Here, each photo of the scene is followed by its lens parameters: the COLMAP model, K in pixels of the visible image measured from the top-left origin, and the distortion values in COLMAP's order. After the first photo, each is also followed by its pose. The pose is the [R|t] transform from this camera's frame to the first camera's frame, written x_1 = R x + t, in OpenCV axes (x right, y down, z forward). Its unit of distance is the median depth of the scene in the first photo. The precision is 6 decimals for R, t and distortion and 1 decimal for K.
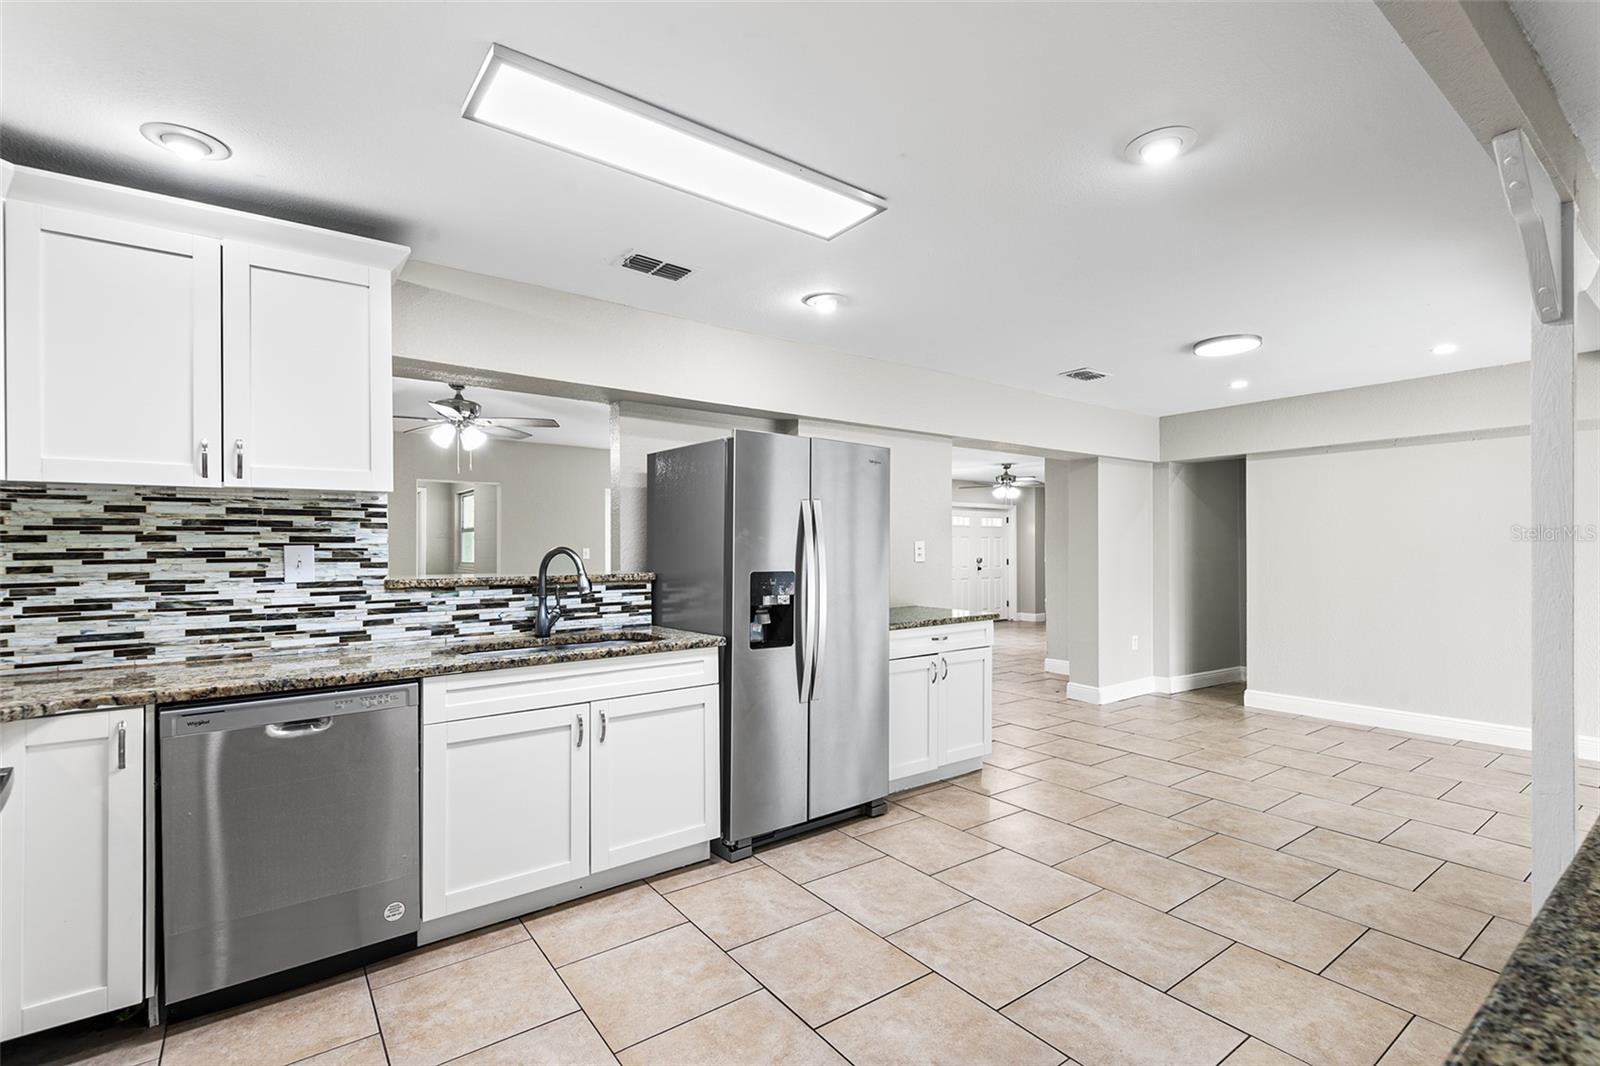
lens RADIAL K [[738.7, 0, 799.5], [0, 738.7, 542.5], [0, 0, 1]] dist [0.038729, -0.017145]
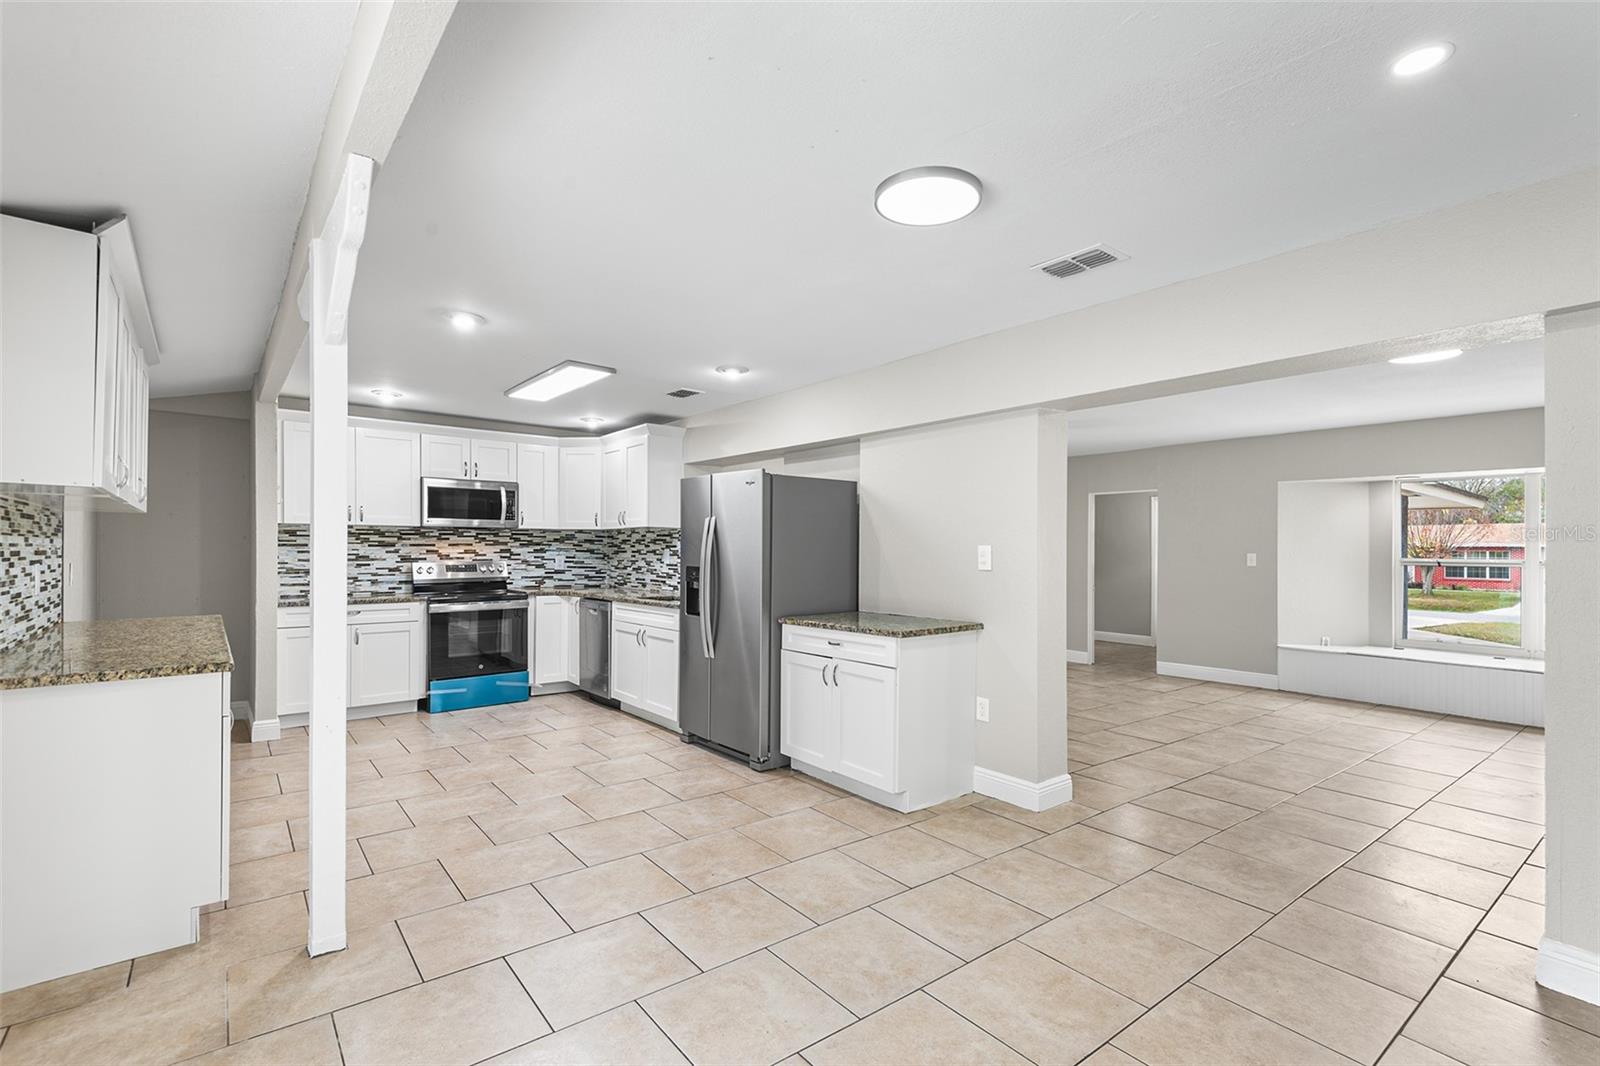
lens RADIAL K [[738.7, 0, 806.5], [0, 738.7, 546.7], [0, 0, 1]] dist [0.038729, -0.017145]
pose [[0.022245, -0.004524, -0.999742, 1.757561], [-0.004454, 0.999979, -0.004624, 0.006440], [0.999743, 0.004556, 0.022224, 1.393431]]
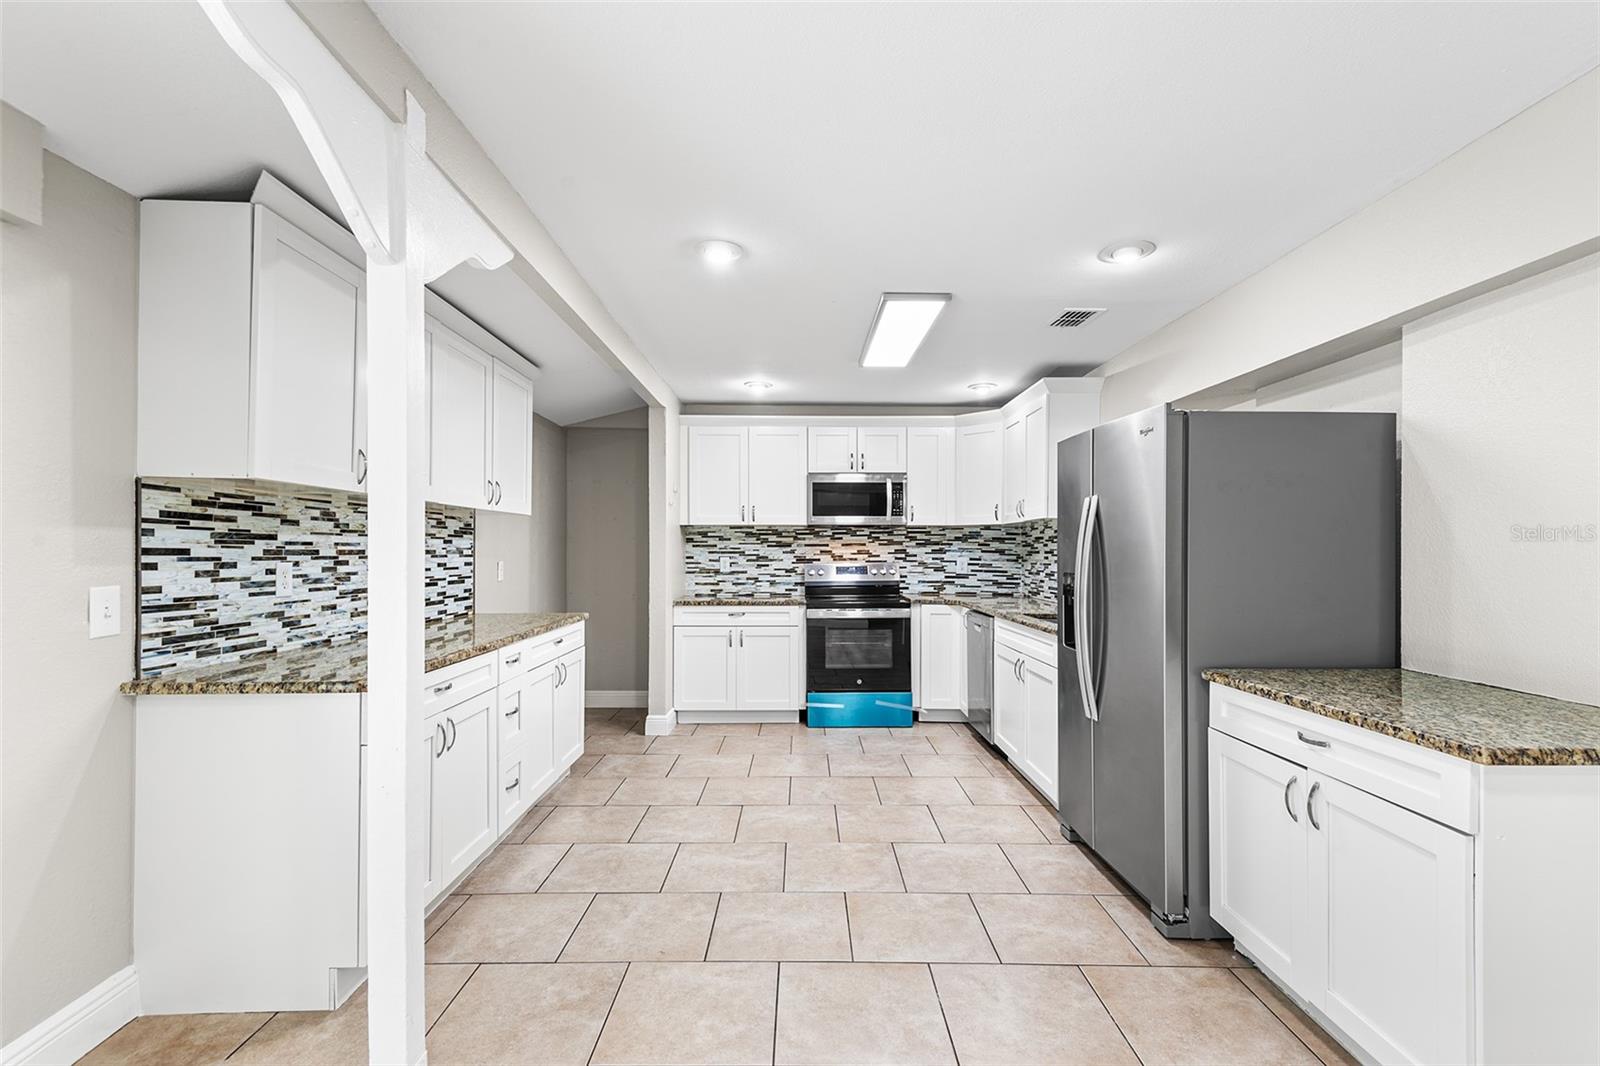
lens RADIAL K [[738.7, 0, 801.5], [0, 738.7, 545.2], [0, 0, 1]] dist [0.038729, -0.017145]
pose [[-0.601614, -0.007424, -0.798752, 1.158500], [-0.002957, 0.999971, -0.007067, 0.011862], [0.798782, -0.001890, -0.601618, 1.526705]]
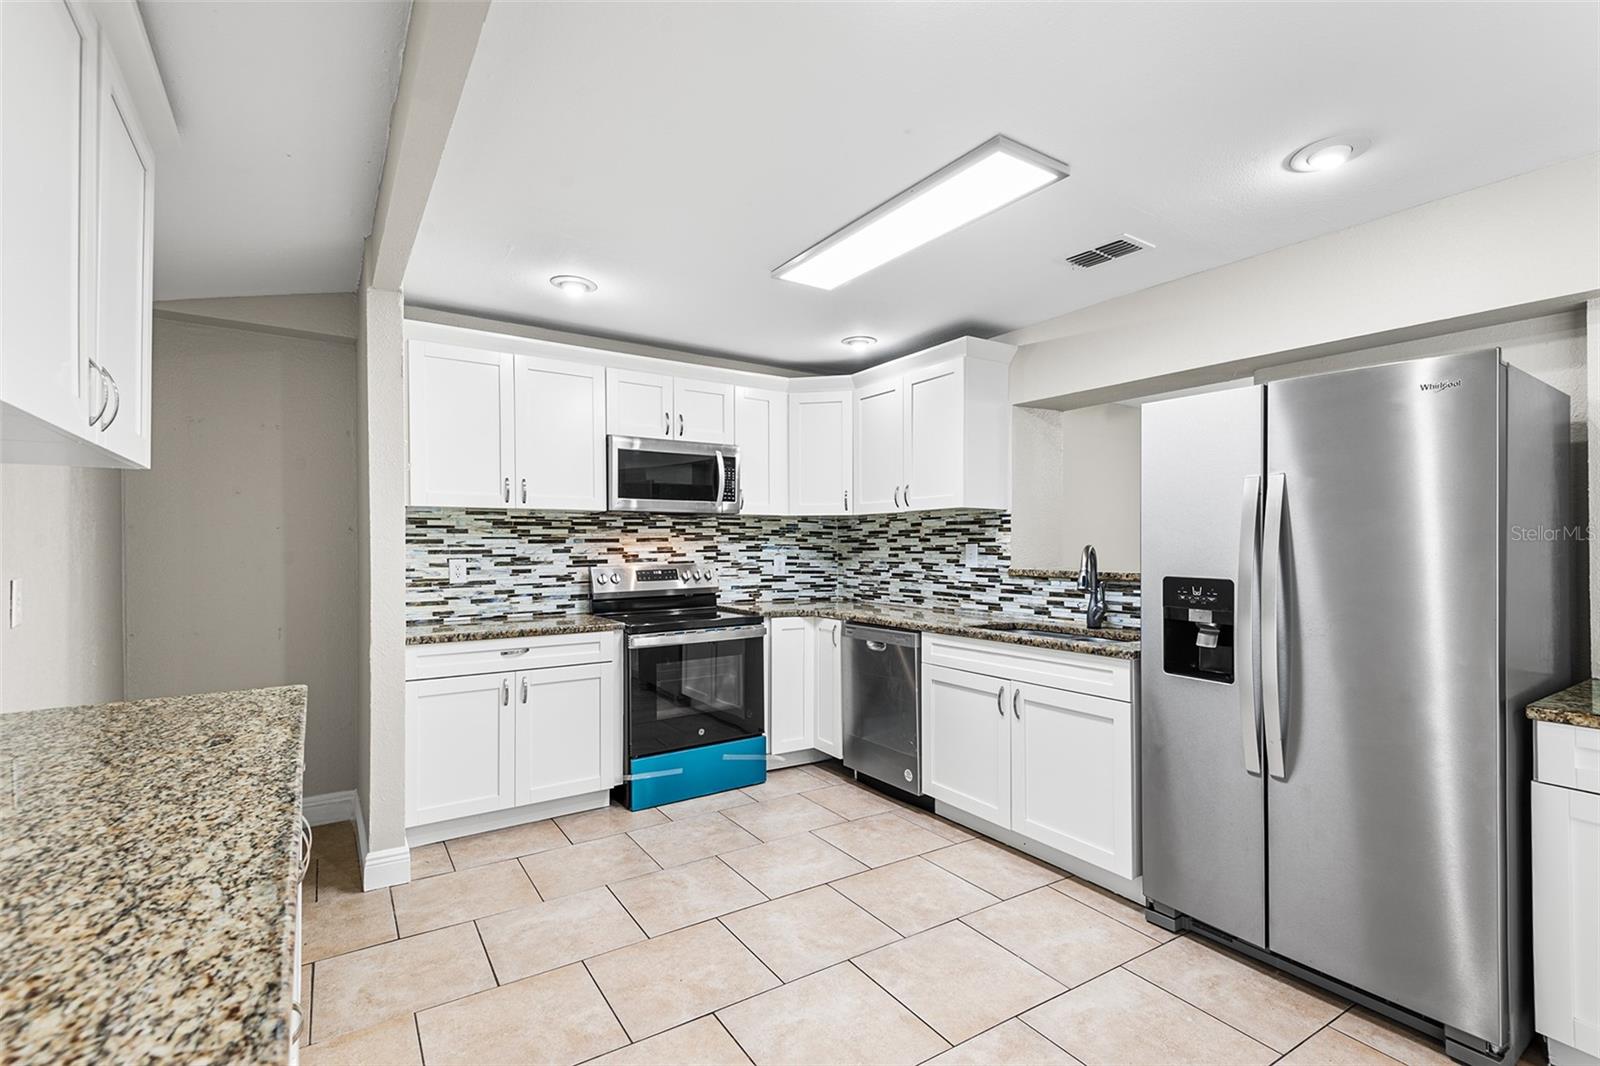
lens RADIAL K [[738.7, 0, 804.3], [0, 738.7, 543.6], [0, 0, 1]] dist [0.038729, -0.017145]
pose [[-0.070670, -0.002293, -0.997497, 0.878549], [0.000871, 0.999997, -0.002361, 0.006614], [0.997499, -0.001036, -0.070668, 0.756242]]
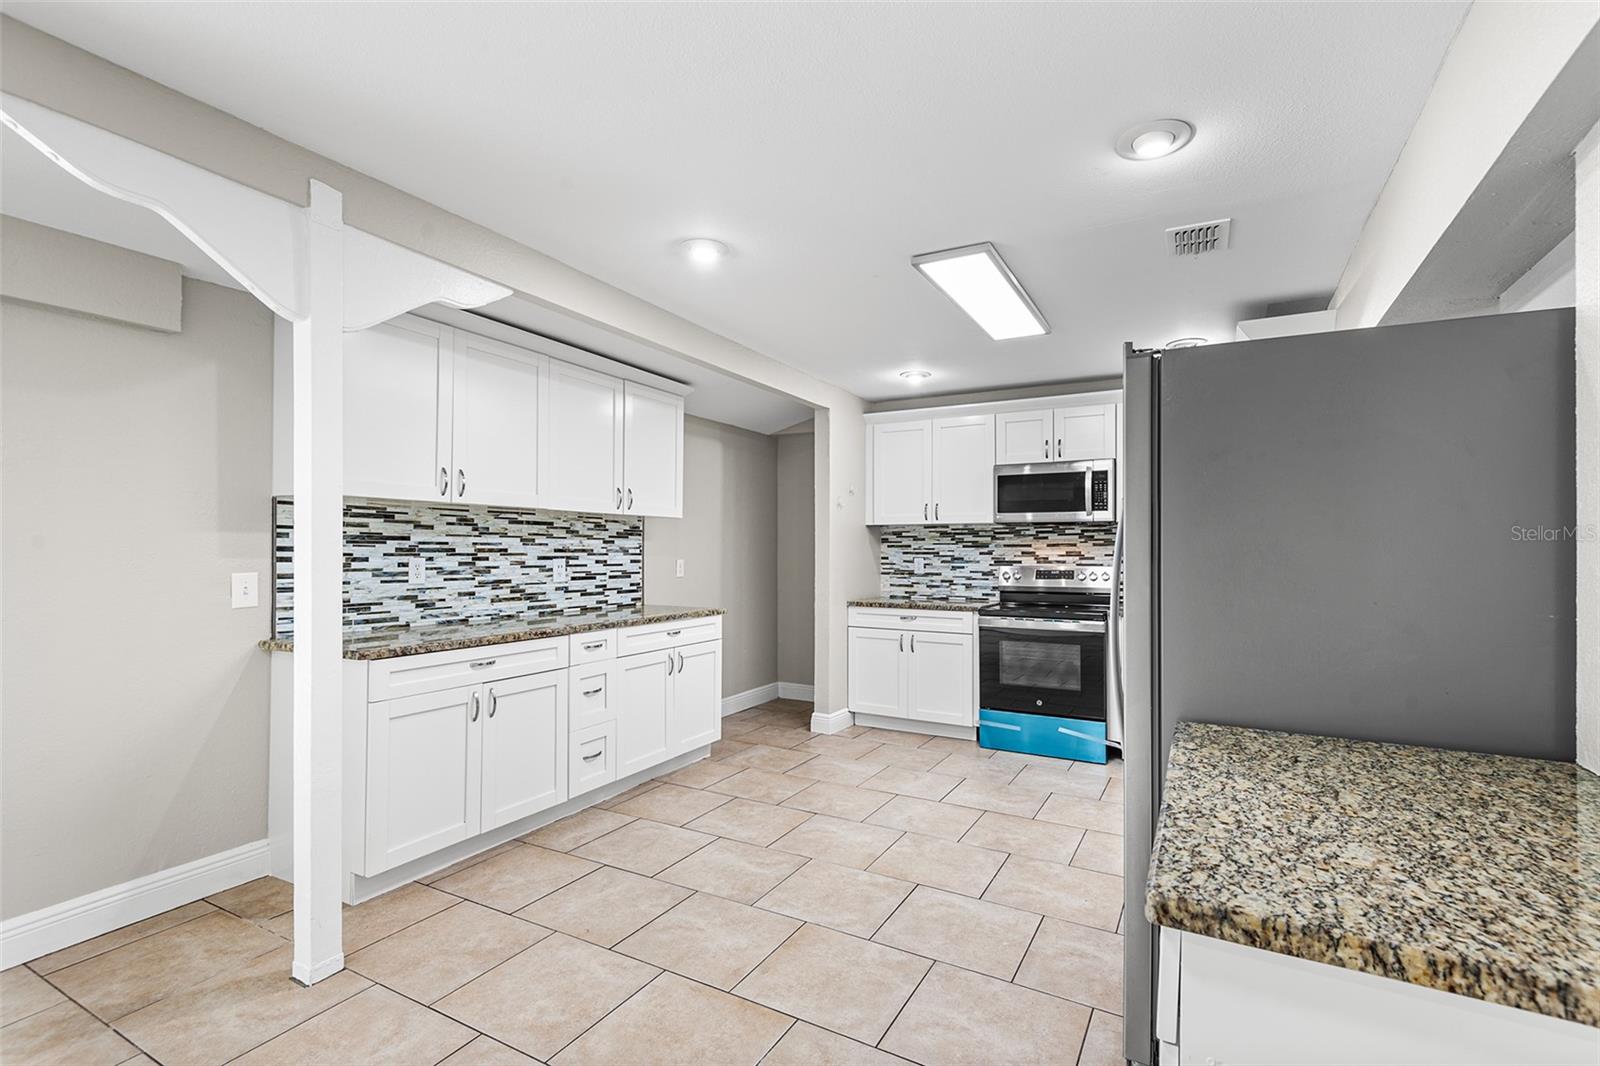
lens RADIAL K [[738.7, 0, 797.7], [0, 738.7, 548.2], [0, 0, 1]] dist [0.038729, -0.017145]
pose [[-0.918317, -0.007066, -0.395783, 0.682109], [-0.006503, 0.999975, -0.002763, 0.012472], [0.395793, 0.000036, -0.918340, 1.820396]]
